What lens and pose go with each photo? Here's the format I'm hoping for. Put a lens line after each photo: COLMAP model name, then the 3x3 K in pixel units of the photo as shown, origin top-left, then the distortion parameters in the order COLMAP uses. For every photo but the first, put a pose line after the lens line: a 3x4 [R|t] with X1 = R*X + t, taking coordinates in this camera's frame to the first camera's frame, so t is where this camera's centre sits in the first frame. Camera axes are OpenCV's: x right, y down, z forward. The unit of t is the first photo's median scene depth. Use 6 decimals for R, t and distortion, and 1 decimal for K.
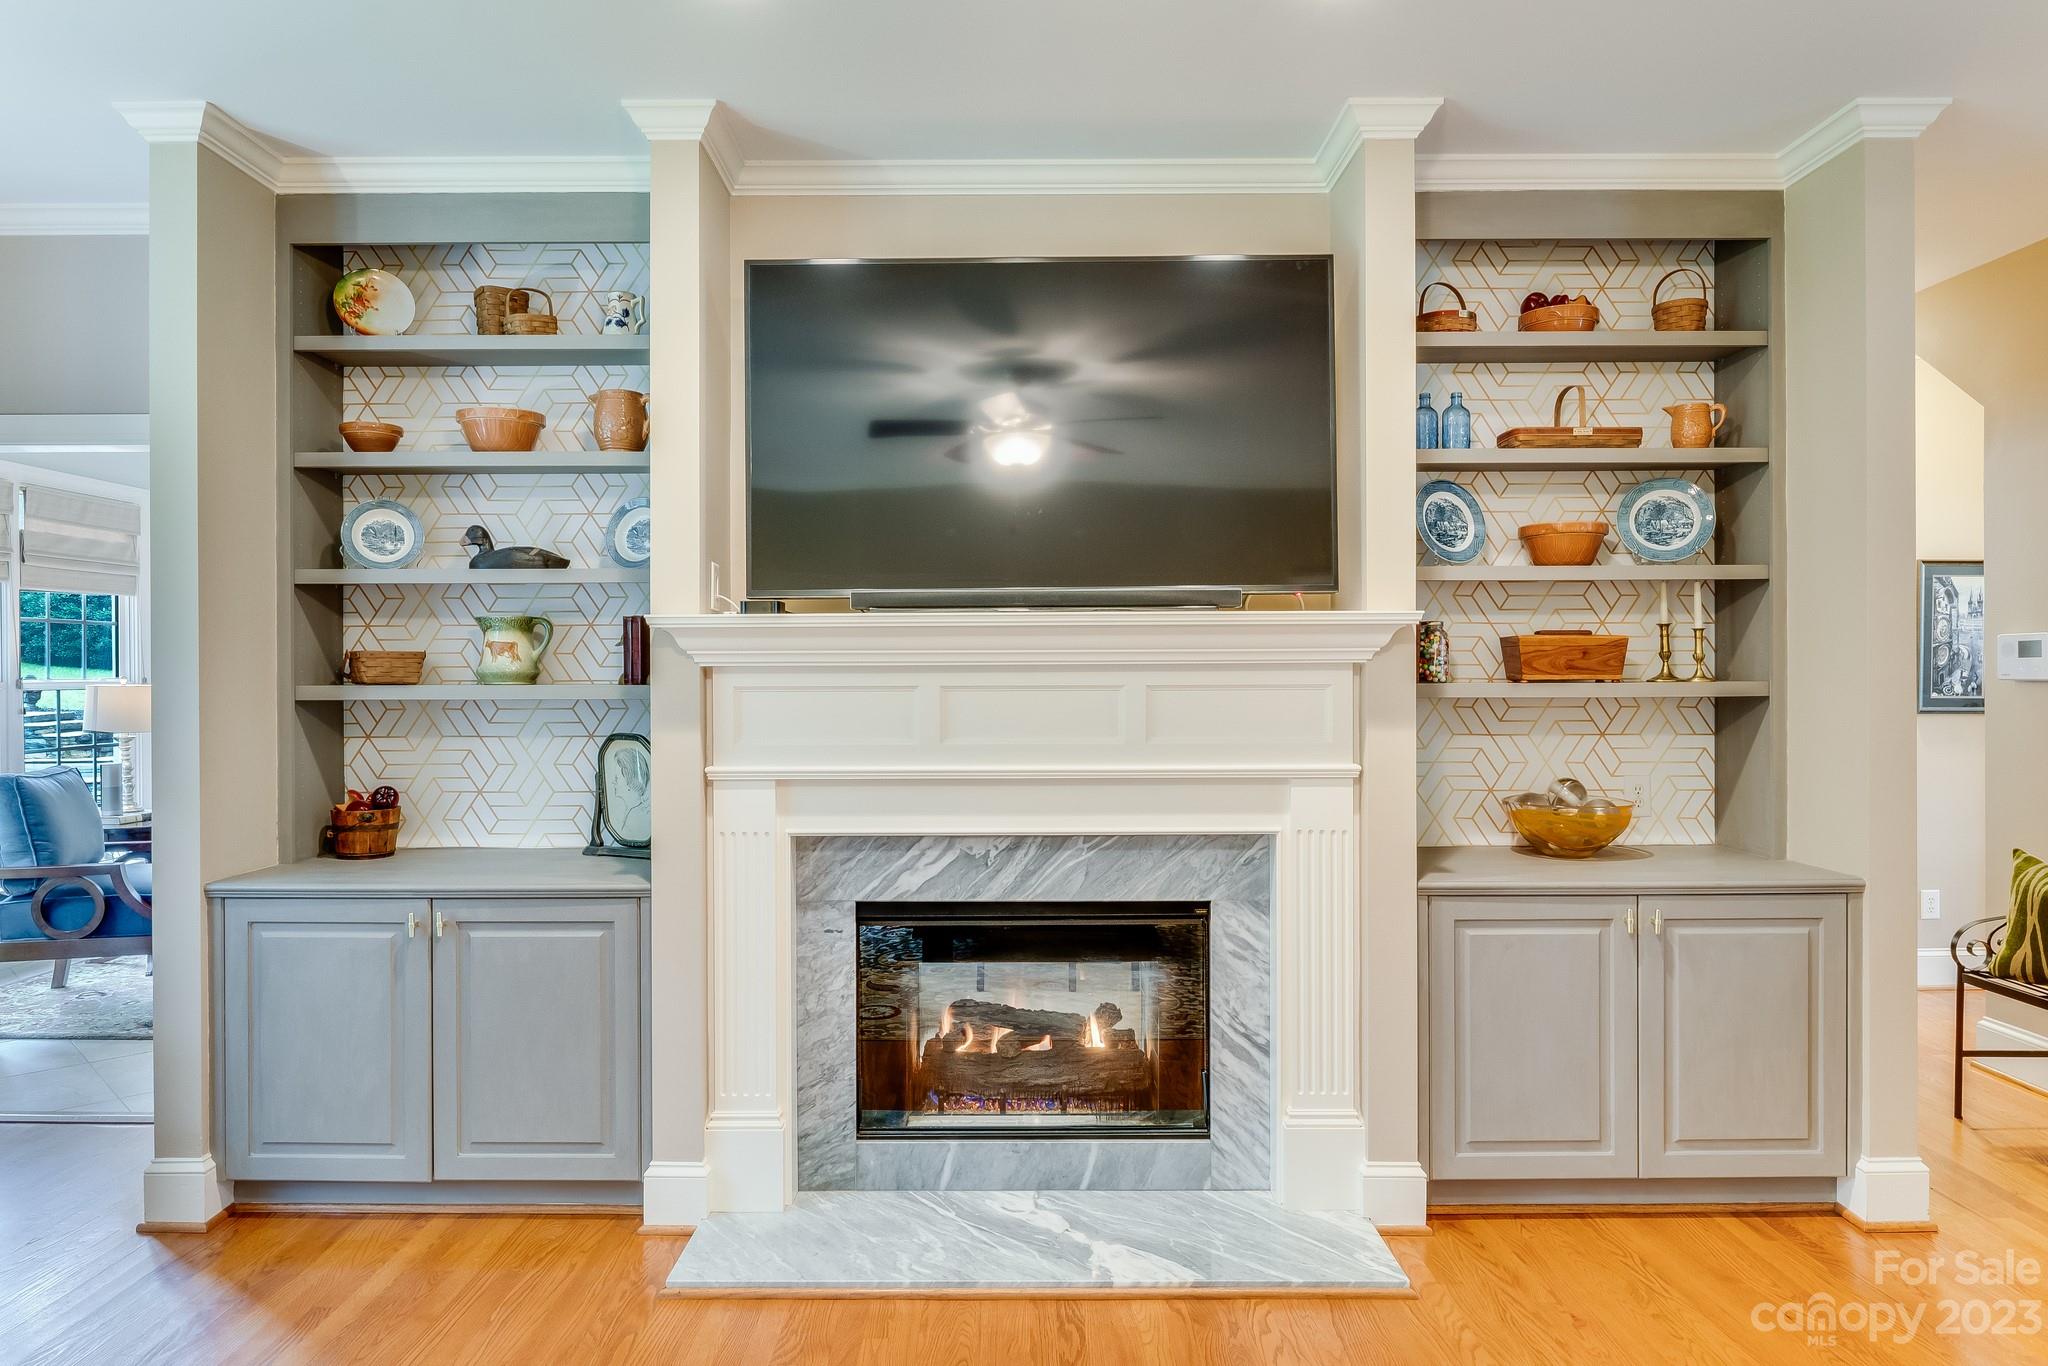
lens RADIAL K [[1299.8, 0, 1025.2], [0, 1299.8, 671.0], [0, 0, 1]] dist [-0.004128, 0.003603]
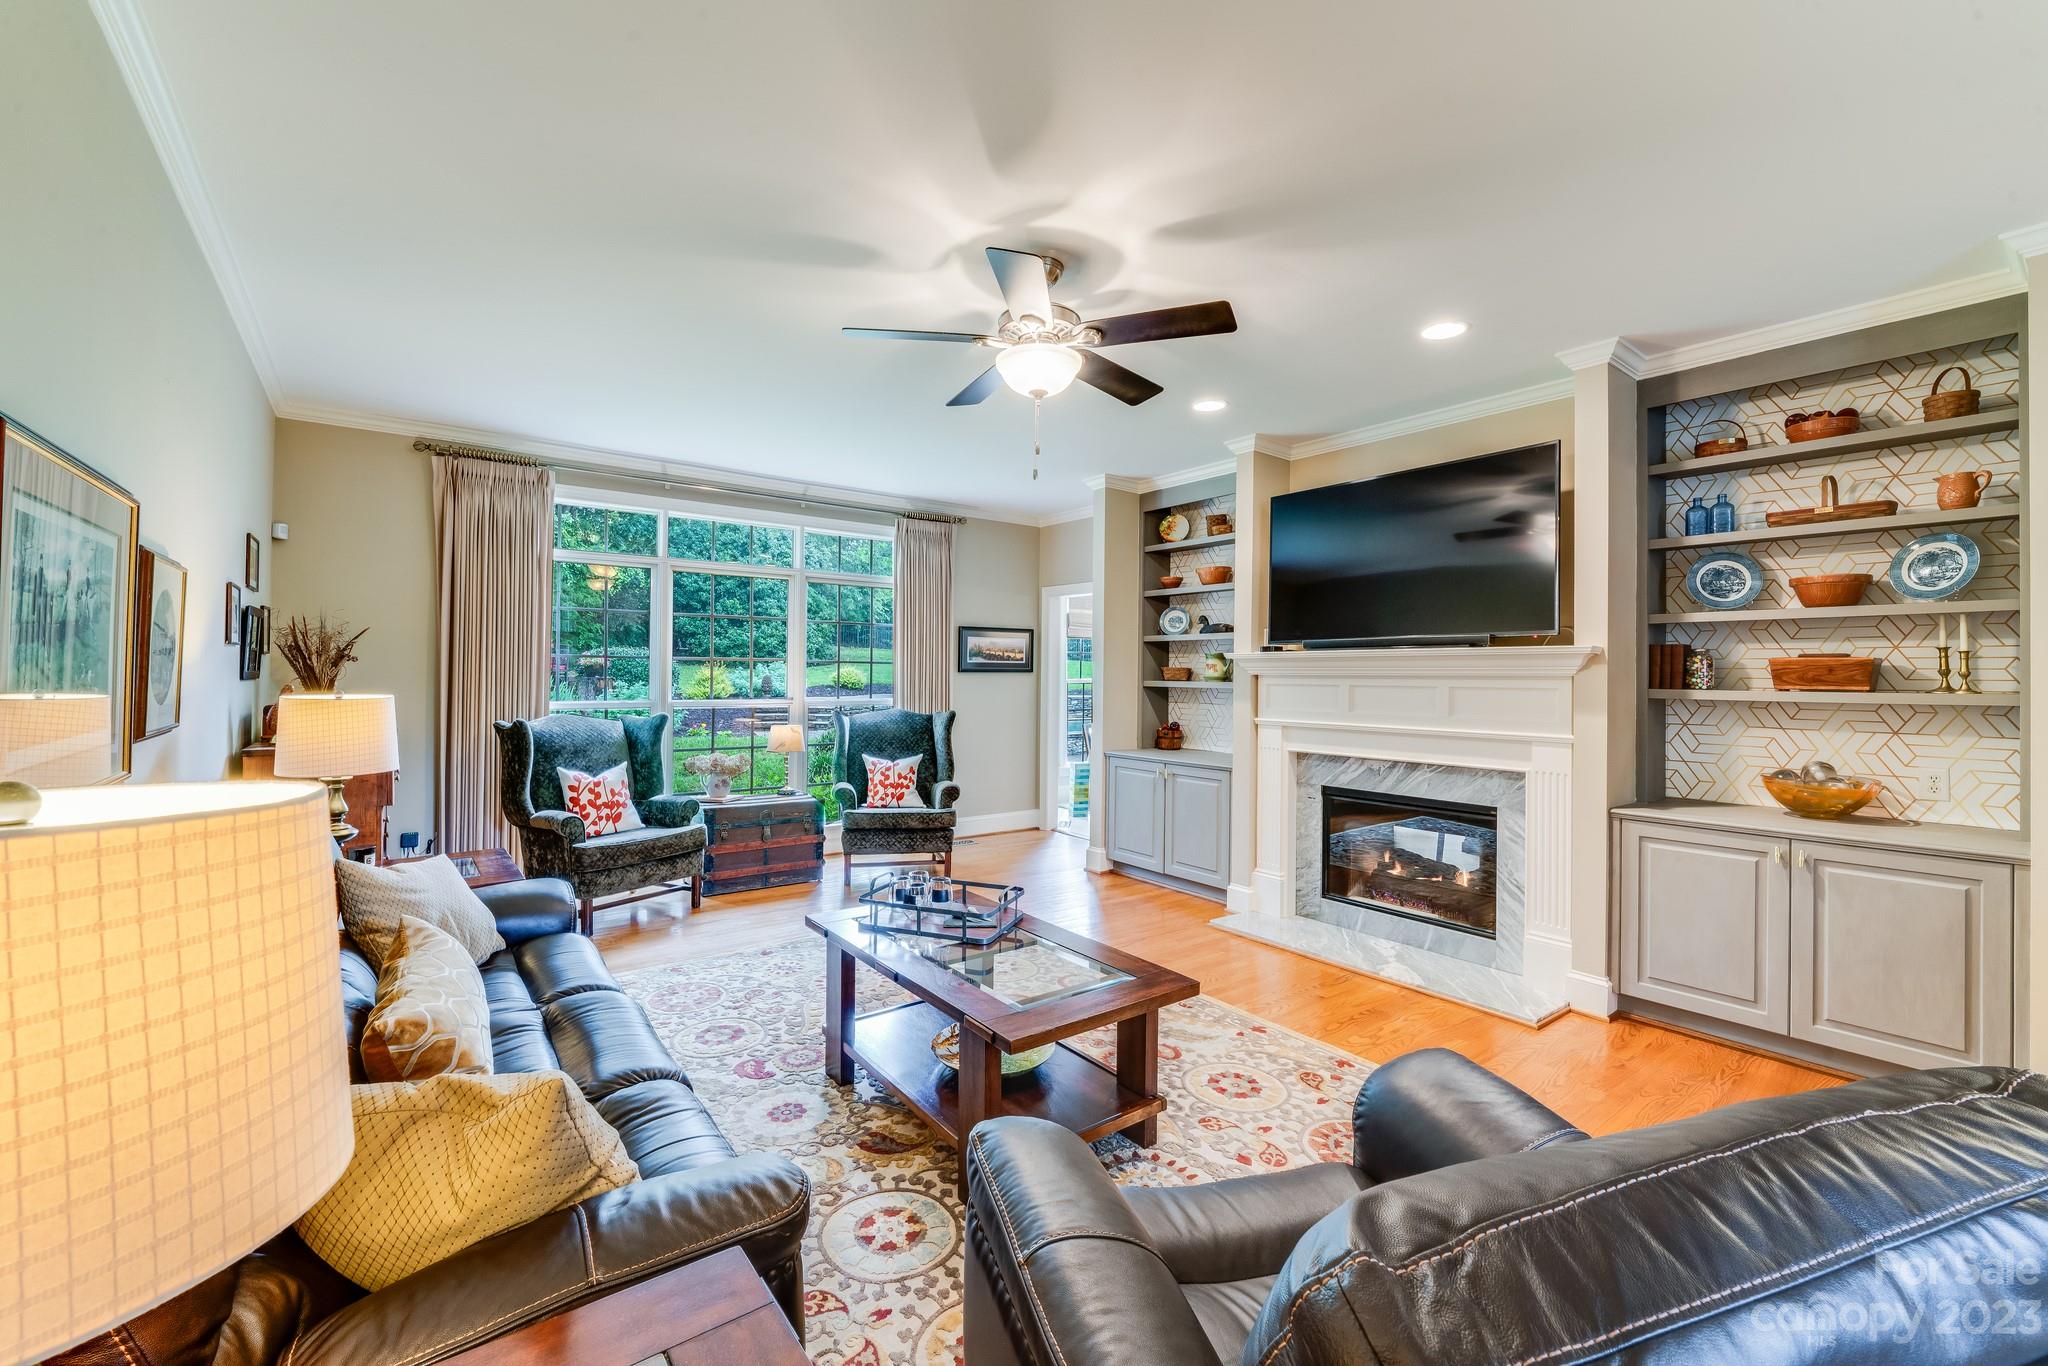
lens RADIAL K [[836.2, 0, 1014.0], [0, 836.2, 666.2], [0, 0, 1]] dist [-0.007672, -0.002083]
pose [[0.601995, -0.000347, -0.798500, 0.655032], [-0.015234, 0.999813, -0.011920, 0.005615], [0.798355, 0.019340, 0.601877, -0.230165]]
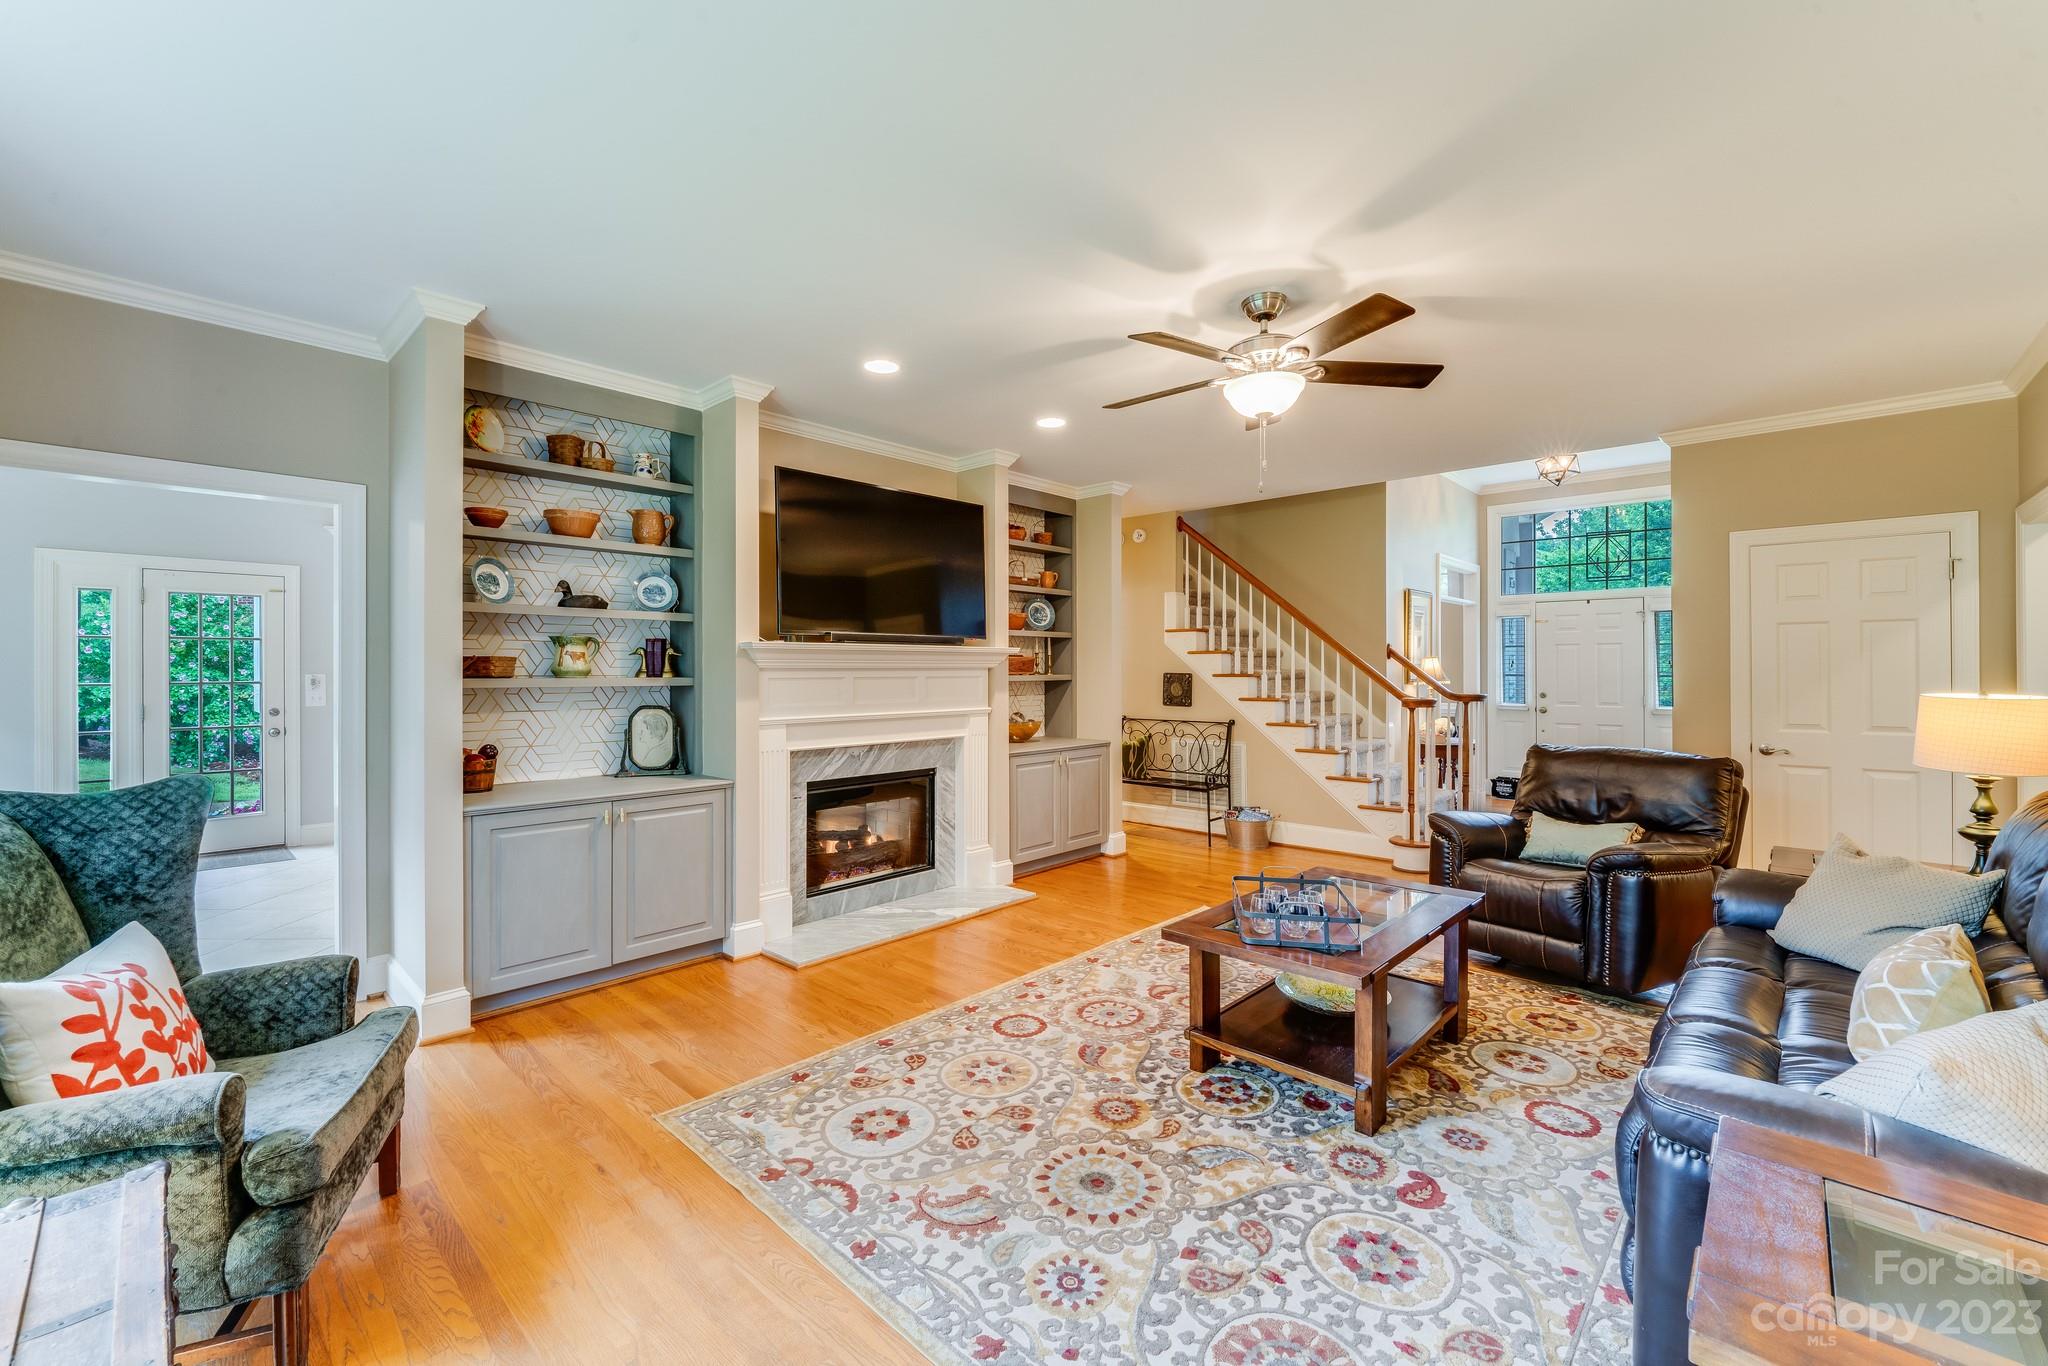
lens RADIAL K [[836.2, 0, 1004.2], [0, 836.2, 673.2], [0, 0, 1]] dist [-0.007672, -0.002083]
pose [[0.685981, 0.000195, 0.727619, -0.870578], [0.001972, 0.999996, -0.002127, 0.008622], [-0.727617, 0.002894, 0.685978, -0.132004]]
